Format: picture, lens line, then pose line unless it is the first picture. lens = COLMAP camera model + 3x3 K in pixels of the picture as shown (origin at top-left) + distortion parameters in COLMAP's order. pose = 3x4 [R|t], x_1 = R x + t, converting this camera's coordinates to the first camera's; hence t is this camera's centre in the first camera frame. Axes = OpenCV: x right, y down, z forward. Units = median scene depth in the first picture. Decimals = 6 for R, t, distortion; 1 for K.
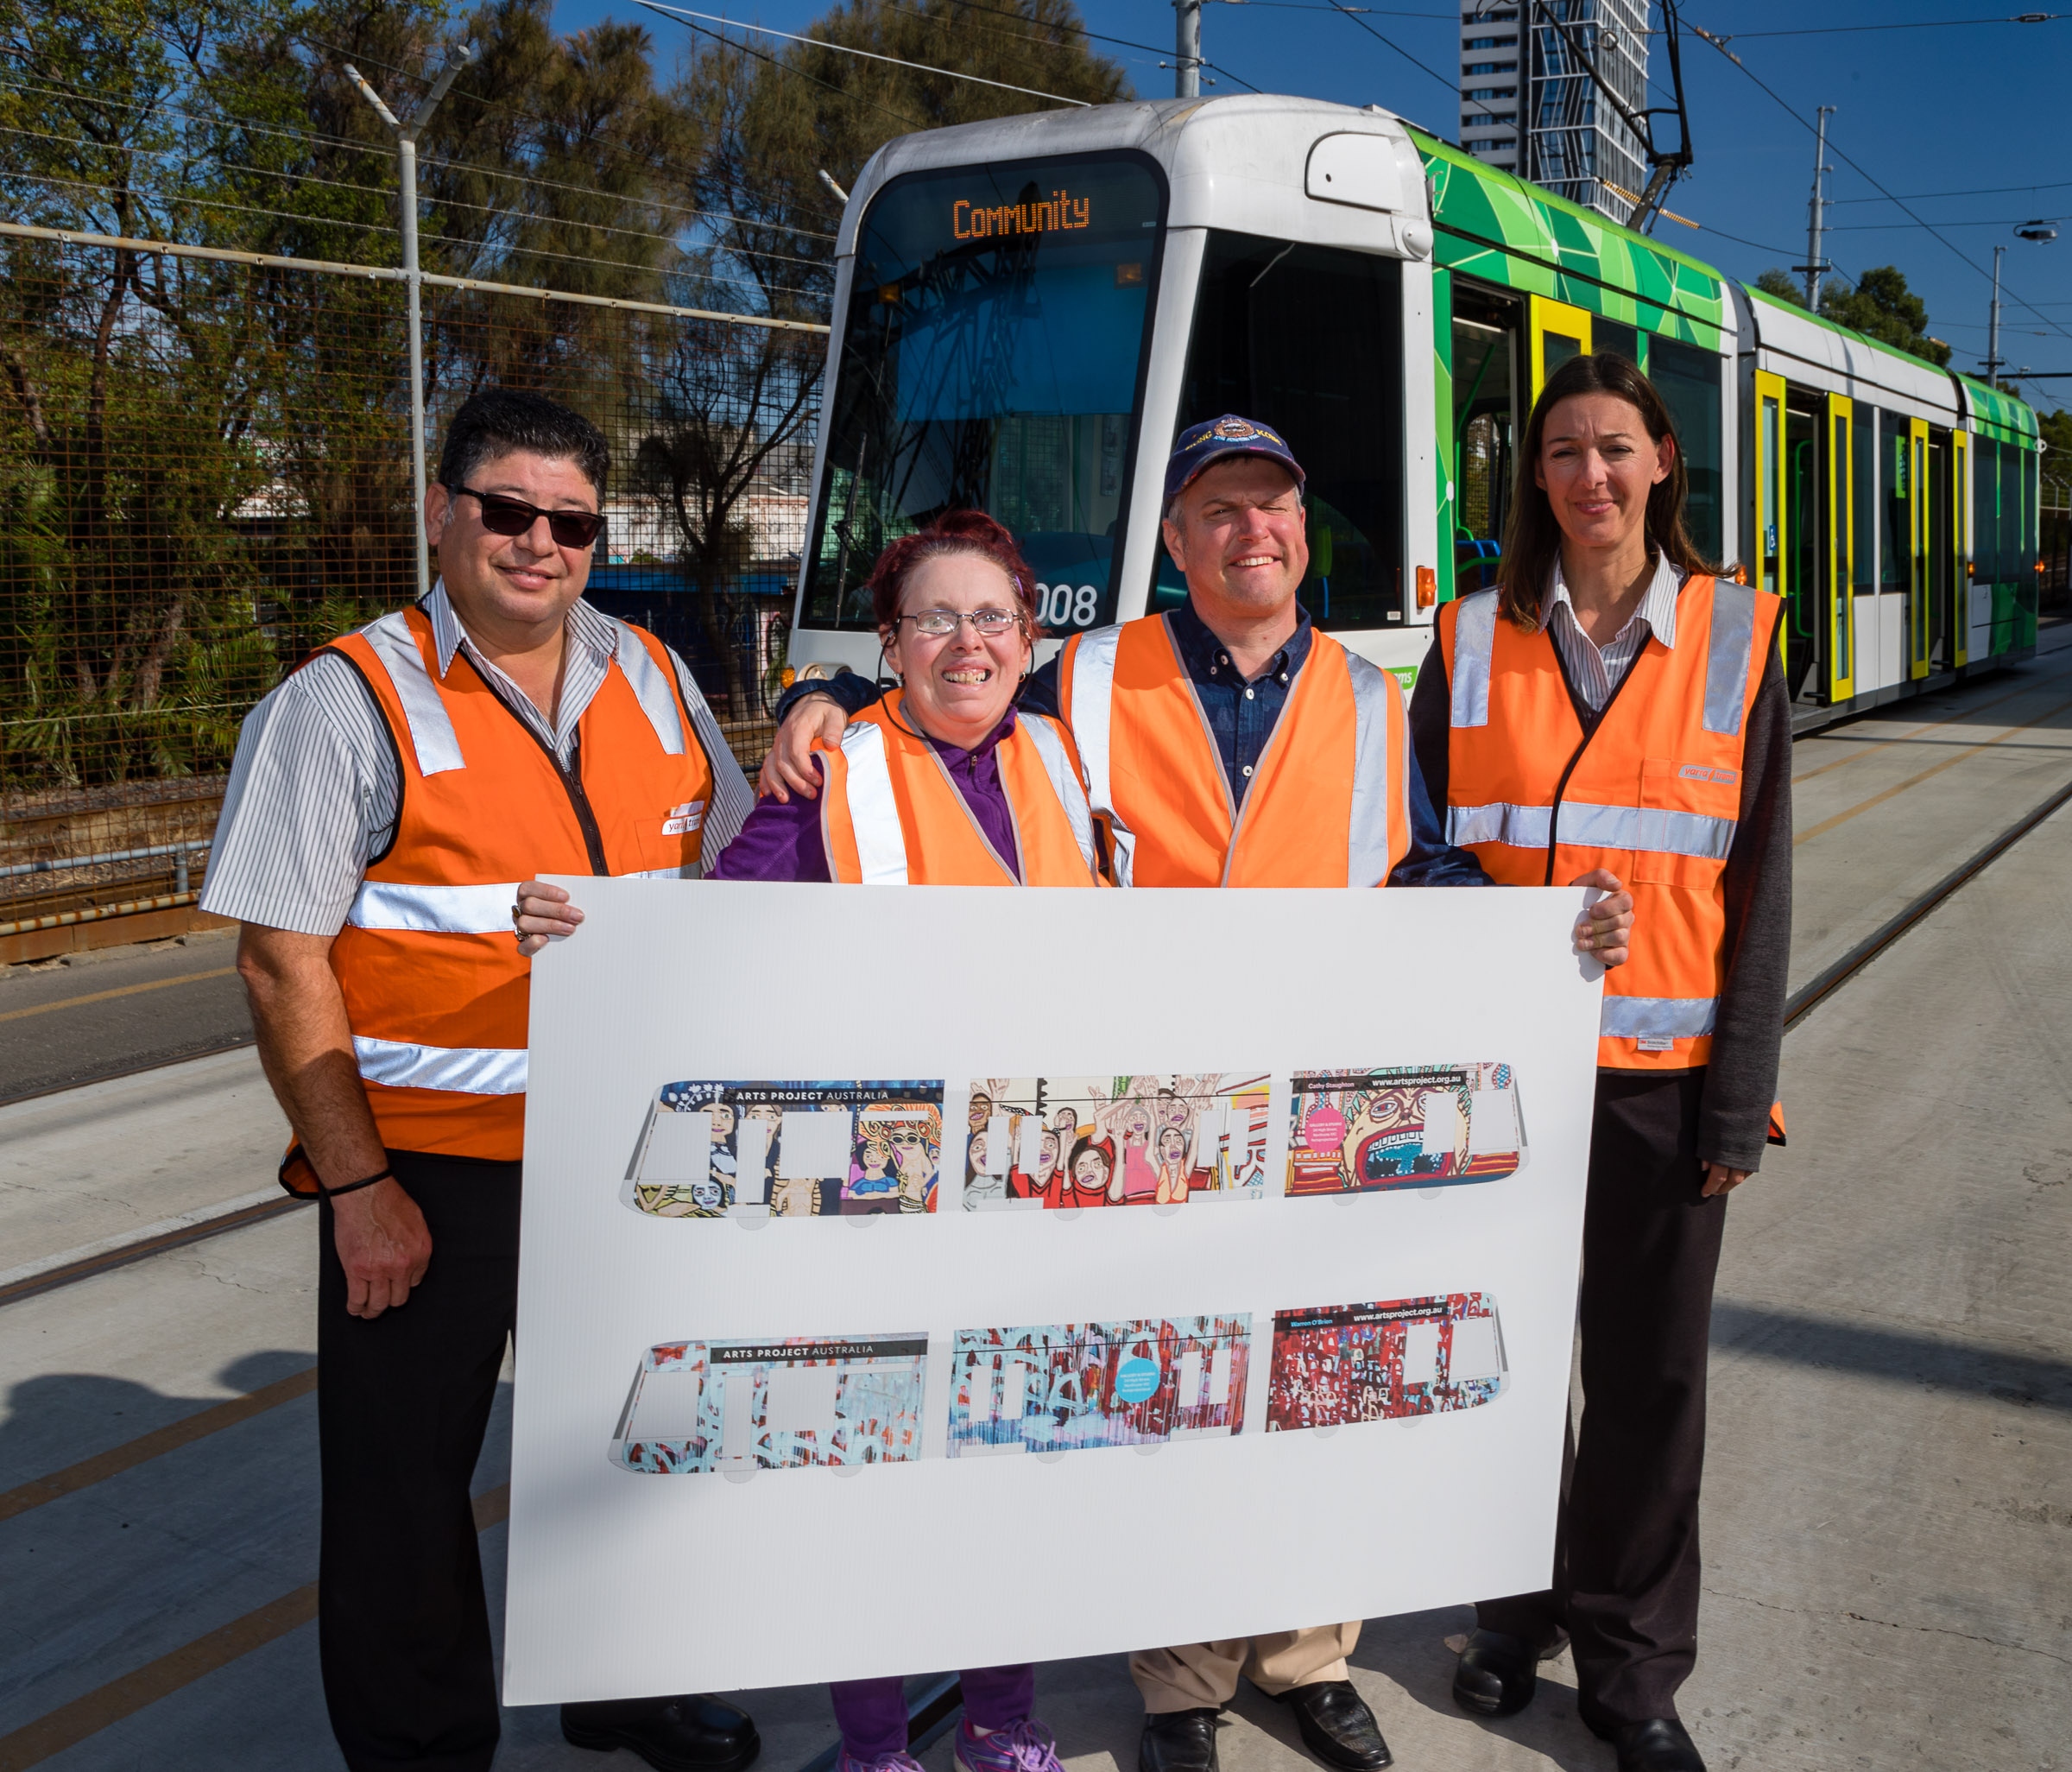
lens RADIAL K [[2082.6, 0, 1177.8], [0, 2082.6, 723.2], [0, 0, 1]] dist [-0.015071, 0.004826]
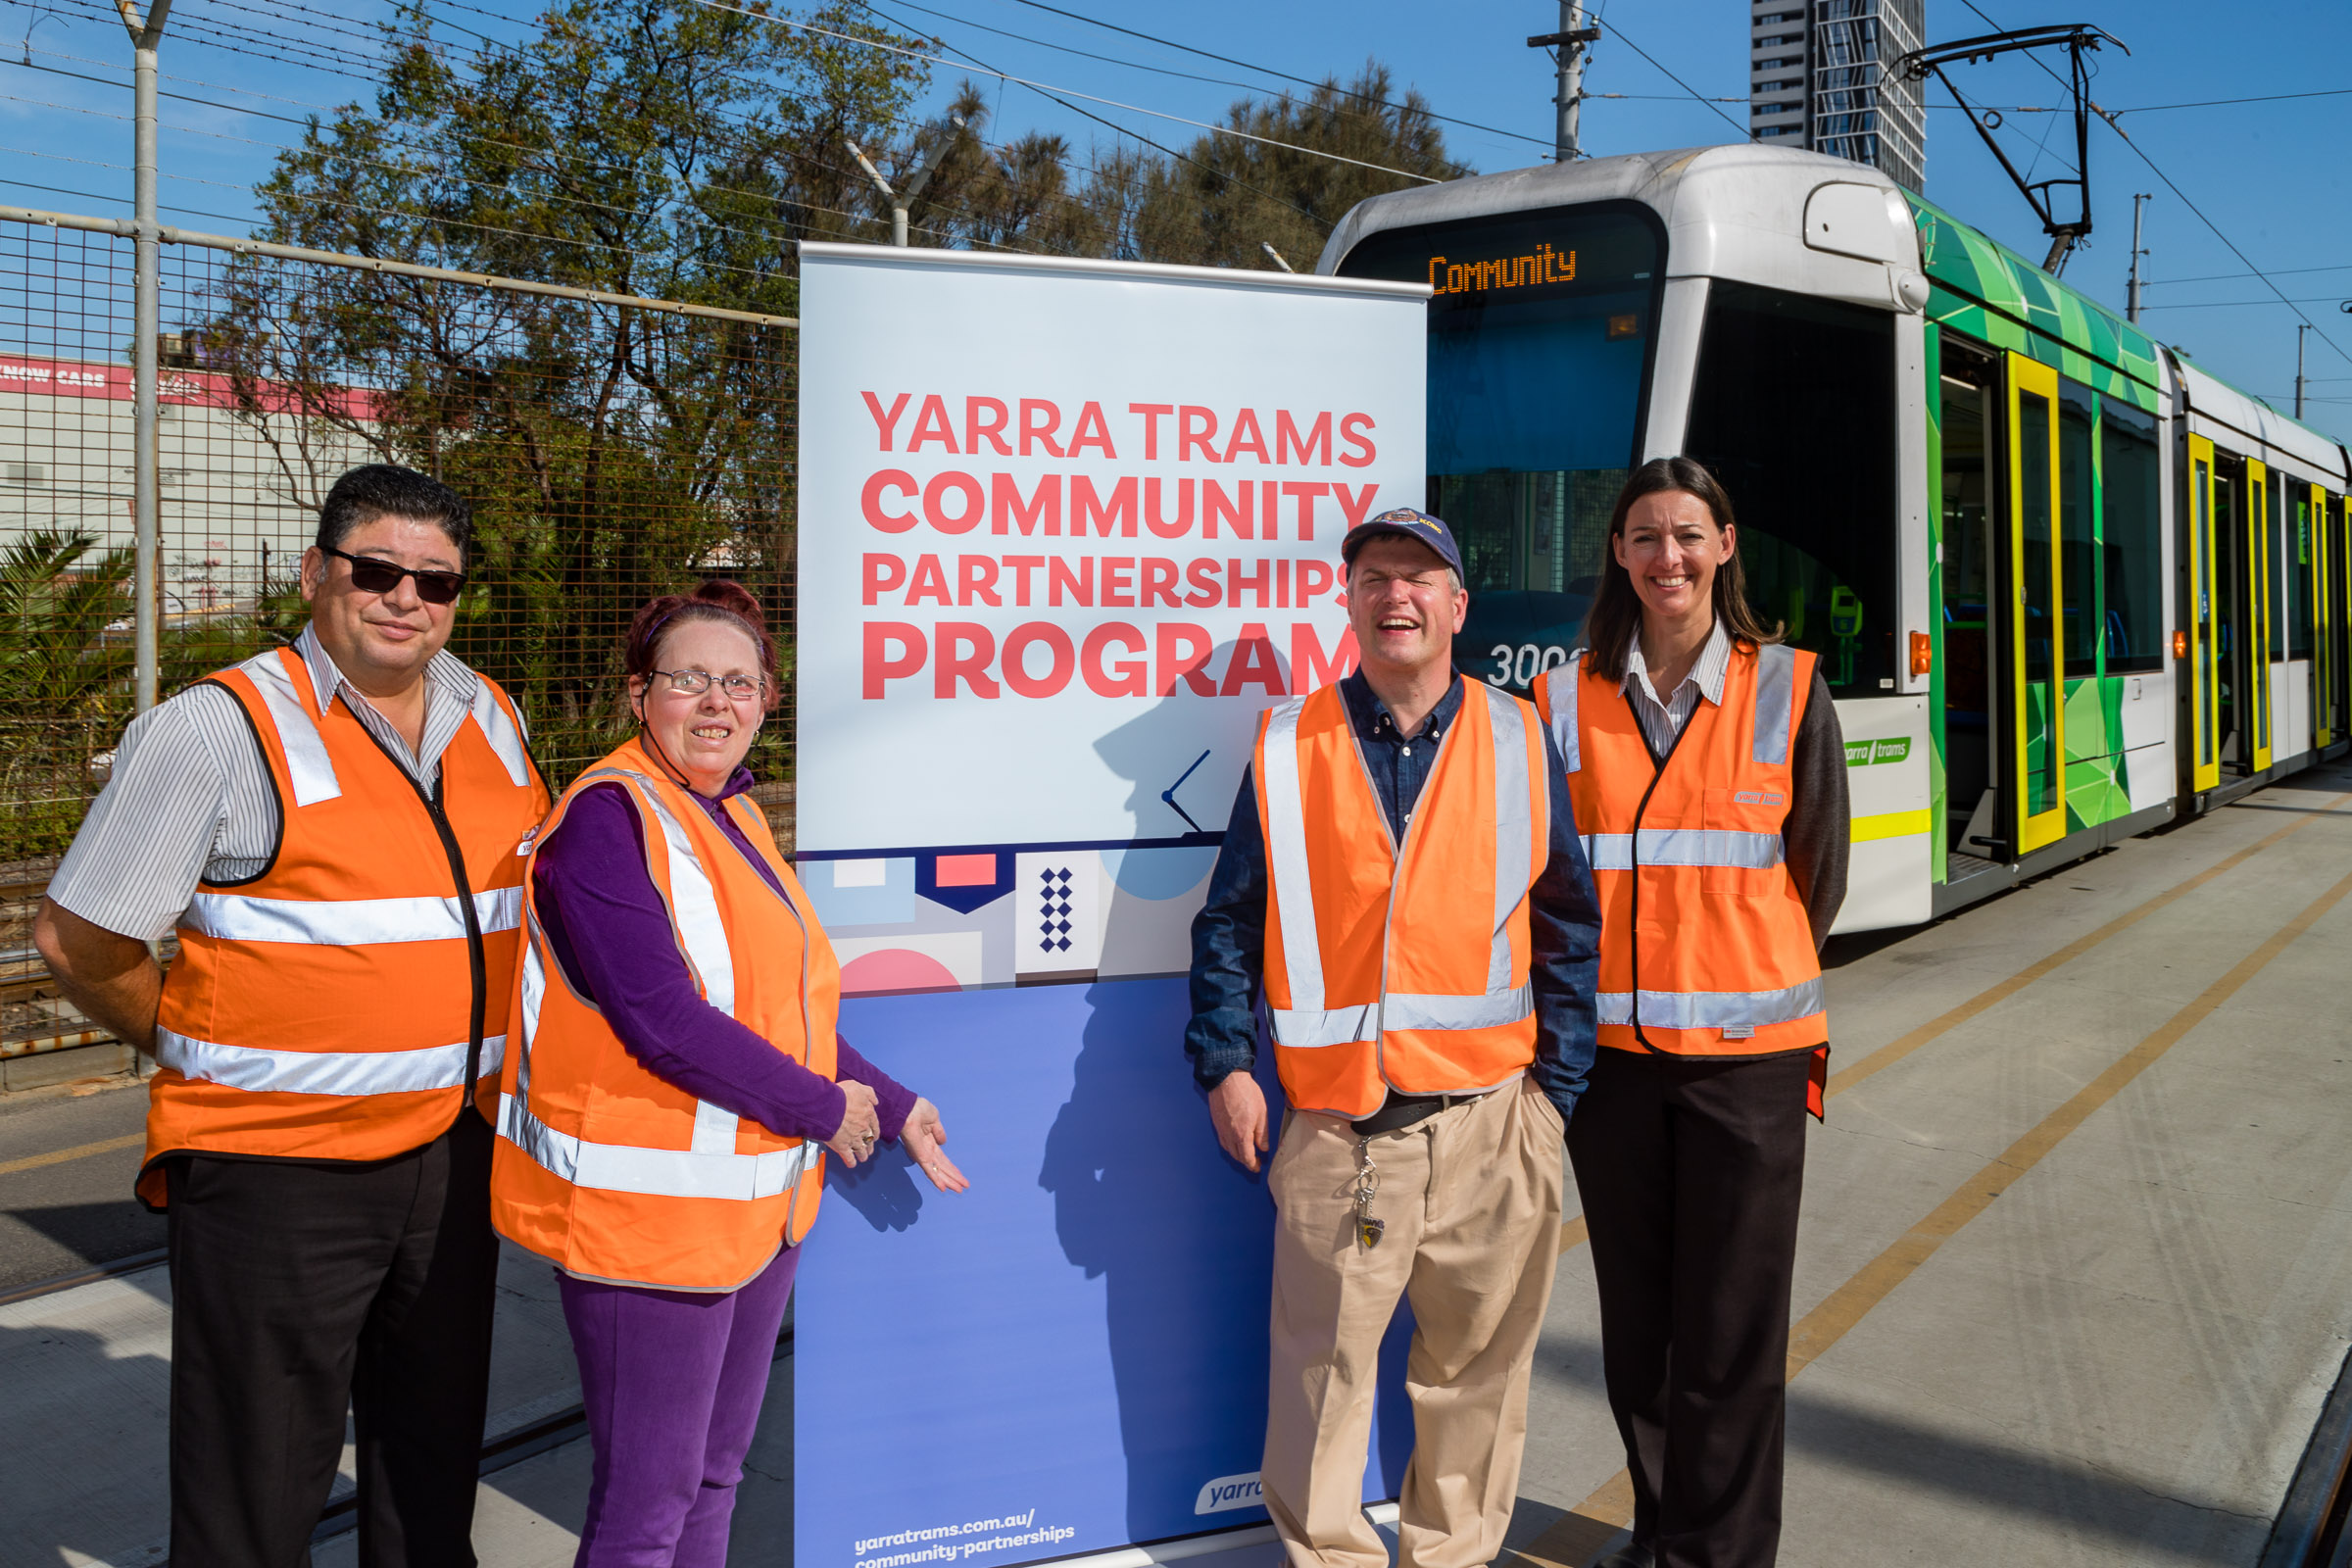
lens RADIAL K [[1852.5, 0, 1177.7], [0, 1852.5, 596.9], [0, 0, 1]] dist [-0.018442, -0.008822]
pose [[0.986578, 0.012928, -0.162780, -0.053453], [-0.026966, 0.996073, -0.084328, -0.007140], [0.161050, 0.087586, 0.983052, 0.080628]]
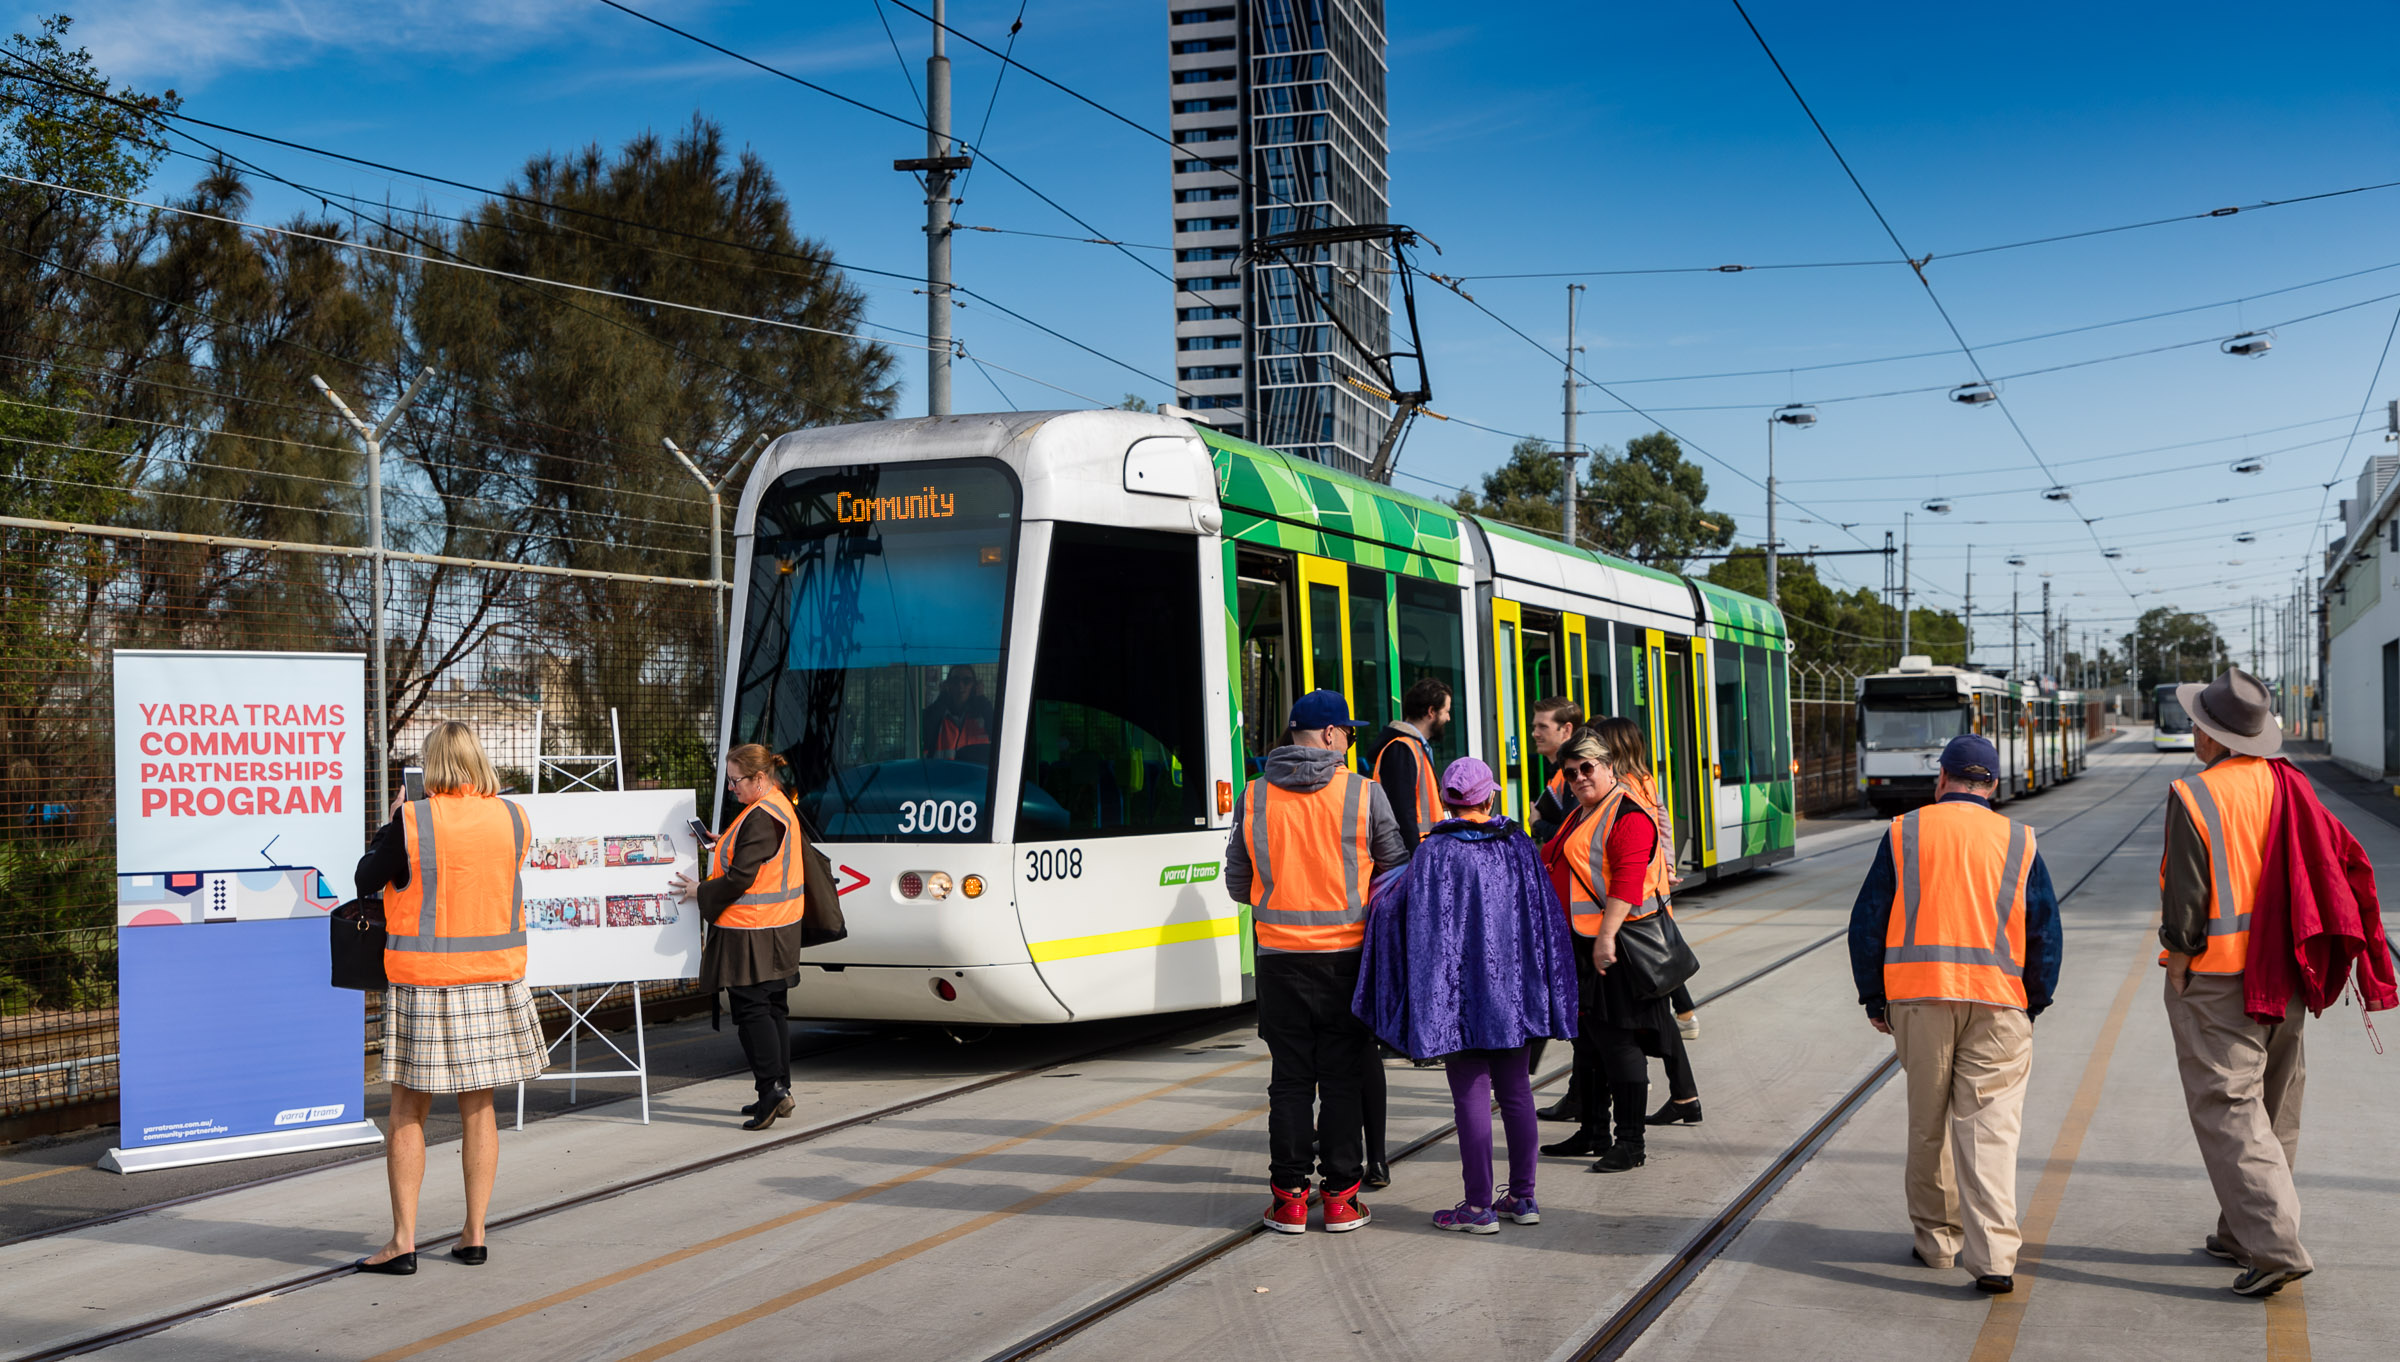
lens RADIAL K [[2542.5, 0, 1200.7], [0, 2542.5, 782.8], [0, 0, 1]] dist [0.046194, -0.007568]
pose [[0.990096, -0.021799, 0.138686, -0.071401], [0.032187, 0.996805, -0.073104, 0.024751], [-0.136650, 0.076844, 0.987634, -0.334670]]
